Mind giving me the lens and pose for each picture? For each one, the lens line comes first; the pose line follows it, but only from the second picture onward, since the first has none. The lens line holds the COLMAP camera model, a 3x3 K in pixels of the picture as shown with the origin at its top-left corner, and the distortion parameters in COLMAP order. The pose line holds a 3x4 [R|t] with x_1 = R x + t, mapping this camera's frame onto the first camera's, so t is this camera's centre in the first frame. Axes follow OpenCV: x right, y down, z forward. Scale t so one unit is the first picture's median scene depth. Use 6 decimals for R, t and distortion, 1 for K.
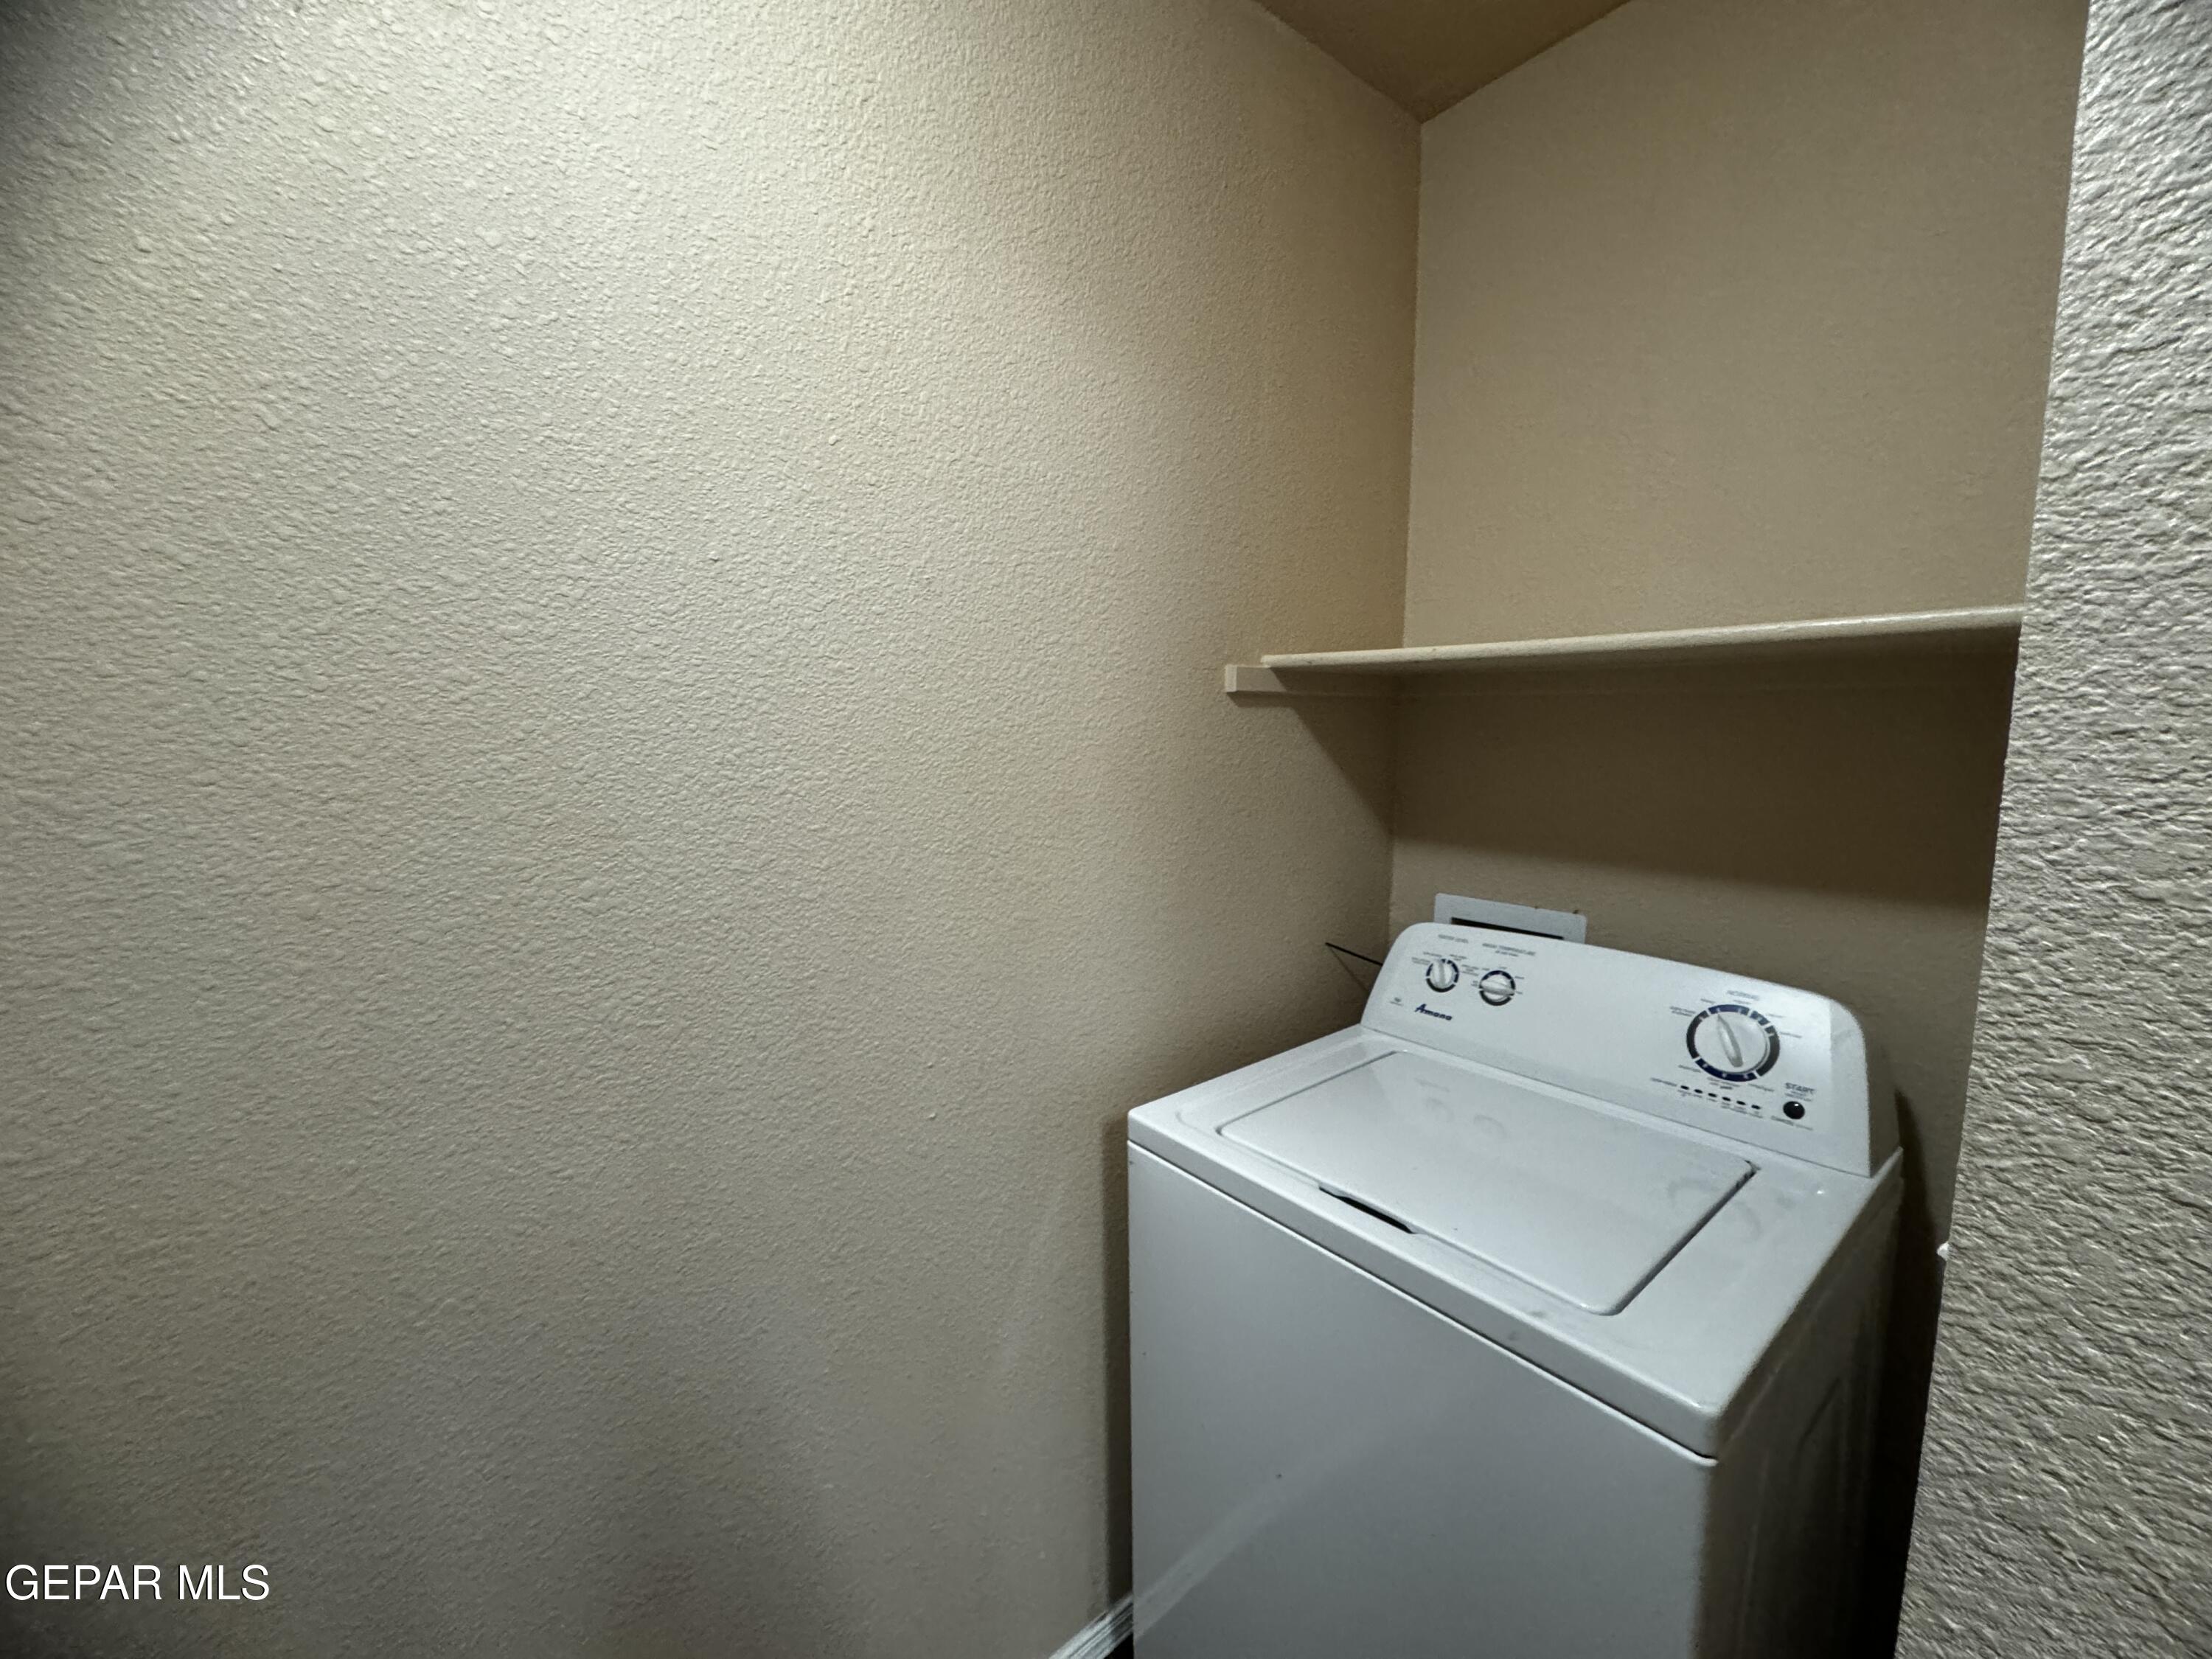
lens RADIAL K [[884.0, 0, 1106.0], [0, 884.0, 828.0], [0, 0, 1]] dist [-0.003191, 0.000966]
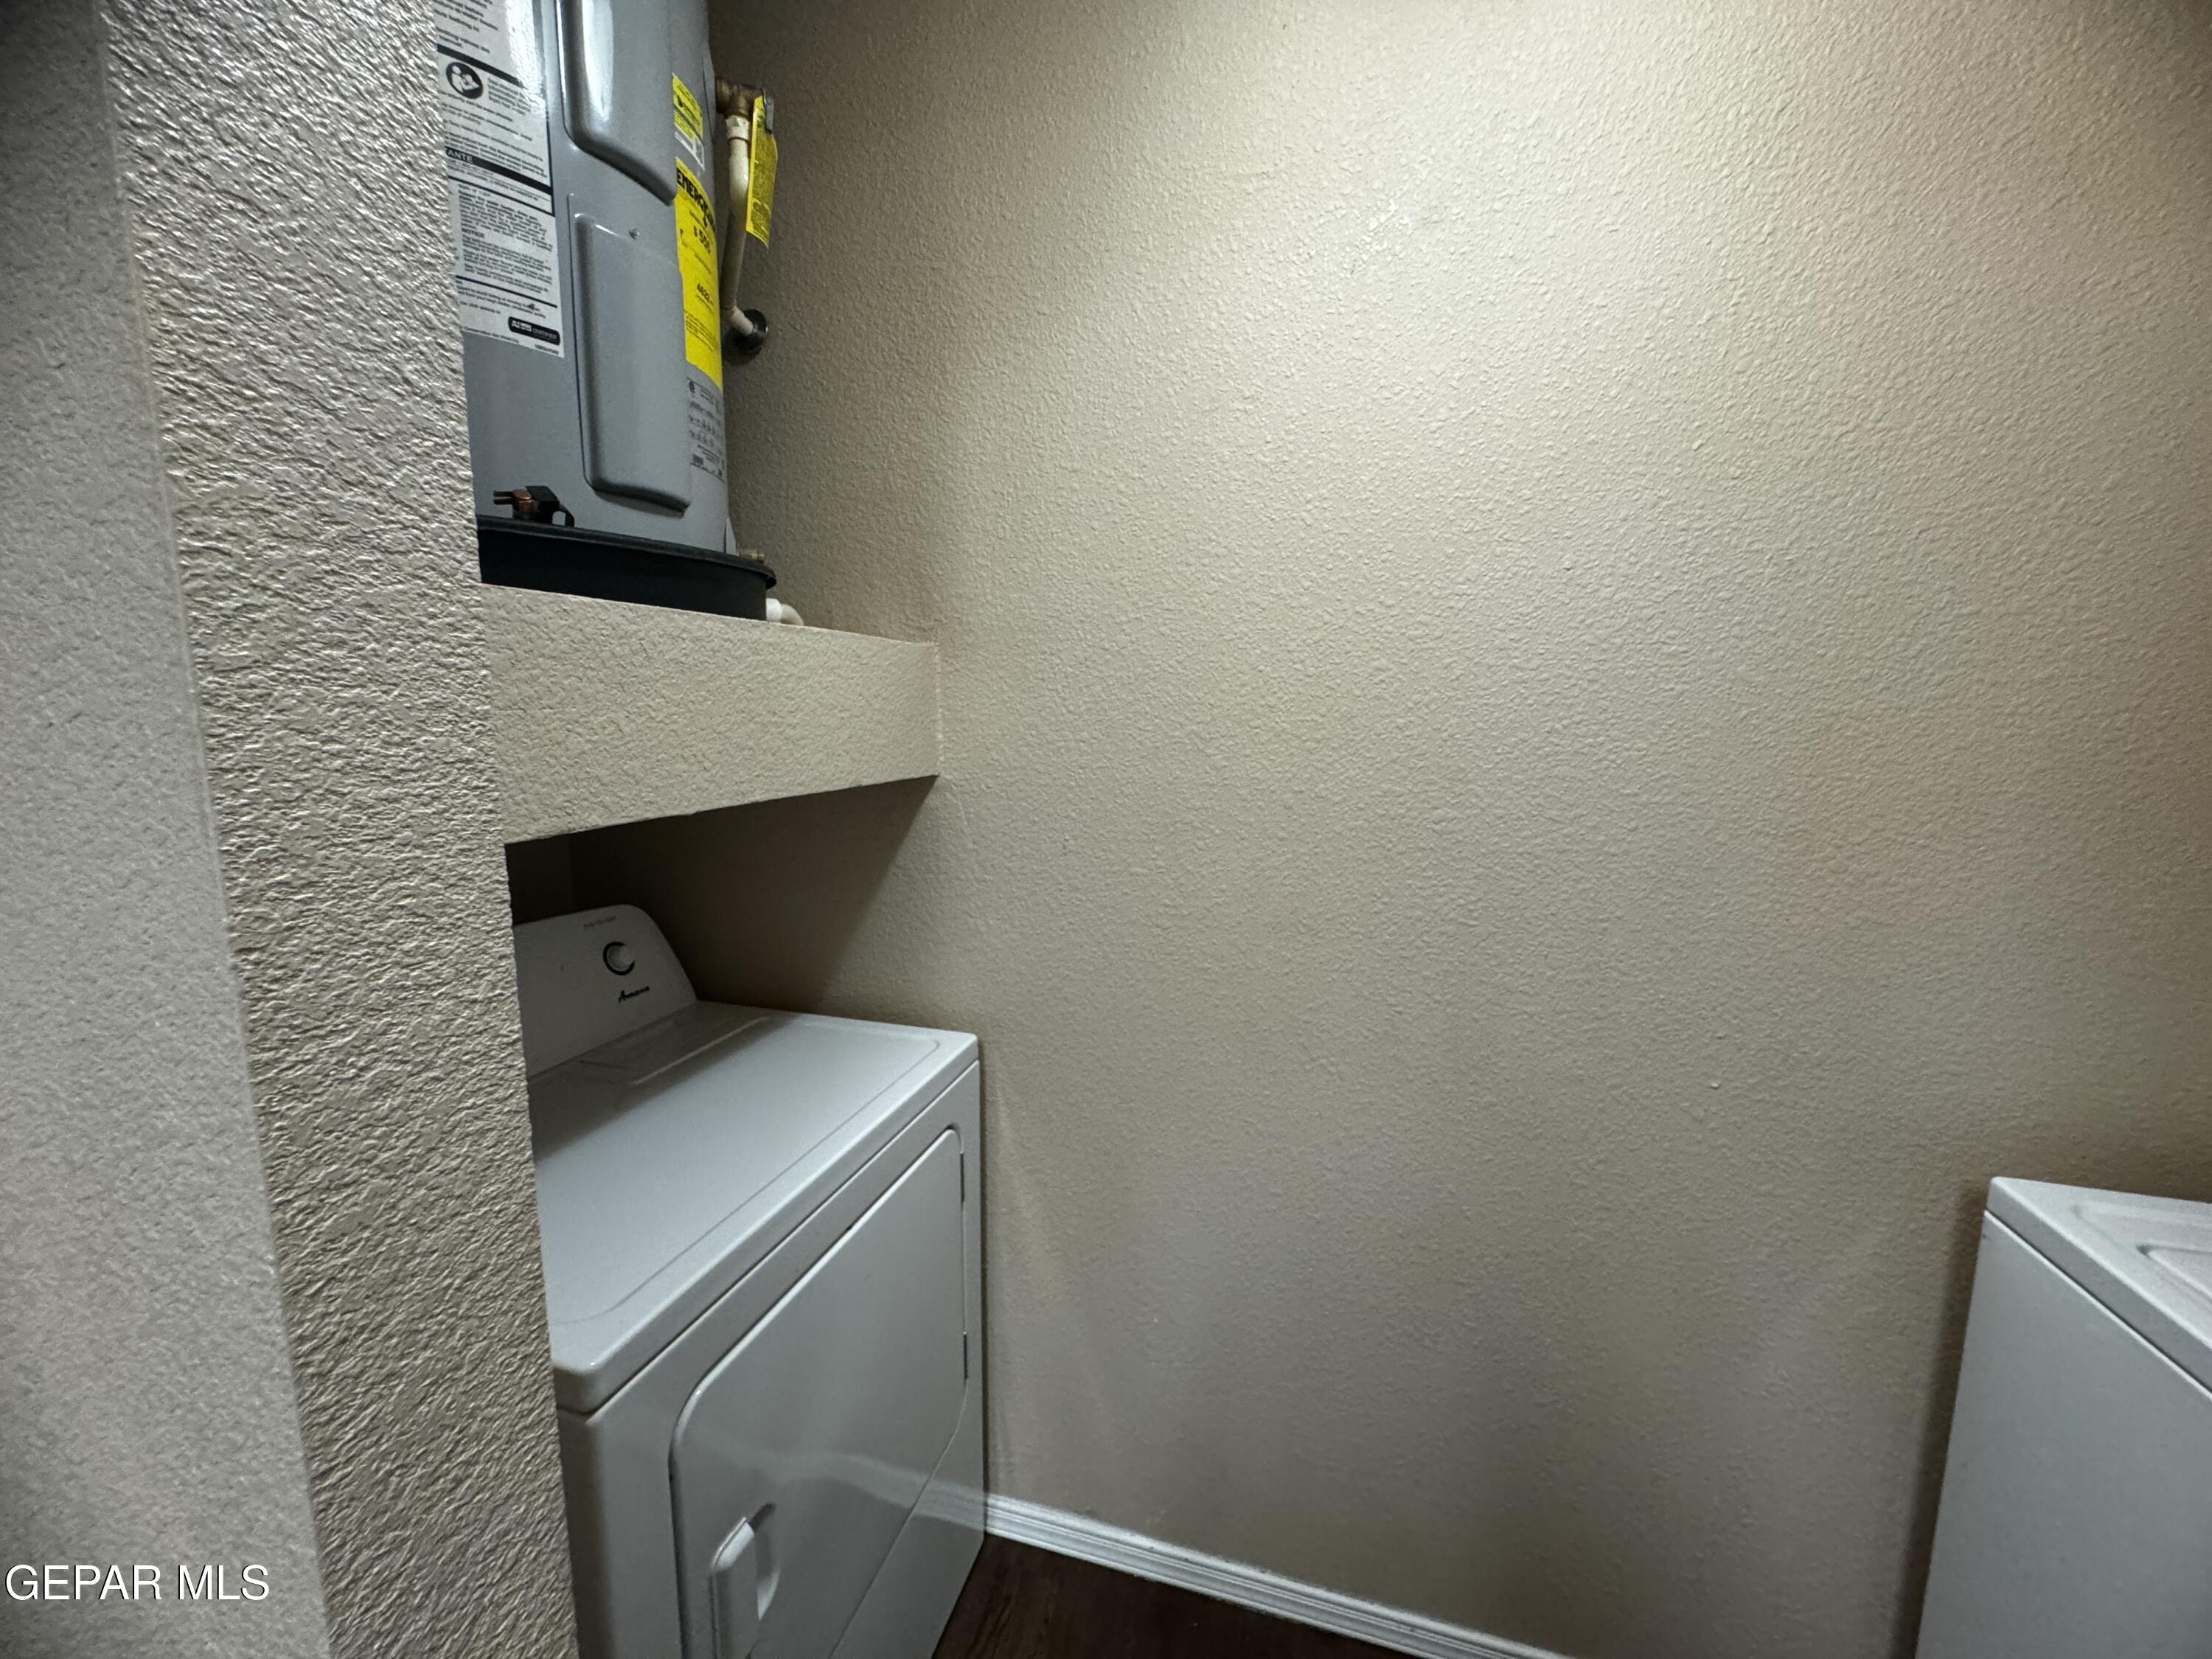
lens RADIAL K [[884.0, 0, 1105.2], [0, 884.0, 825.3], [0, 0, 1]] dist [-0.003191, 0.000966]
pose [[0.571428, 0.133223, -0.809766, 0.215306], [-0.113521, 0.990081, 0.082780, 0.023750], [0.812762, 0.044623, 0.580884, -0.213492]]
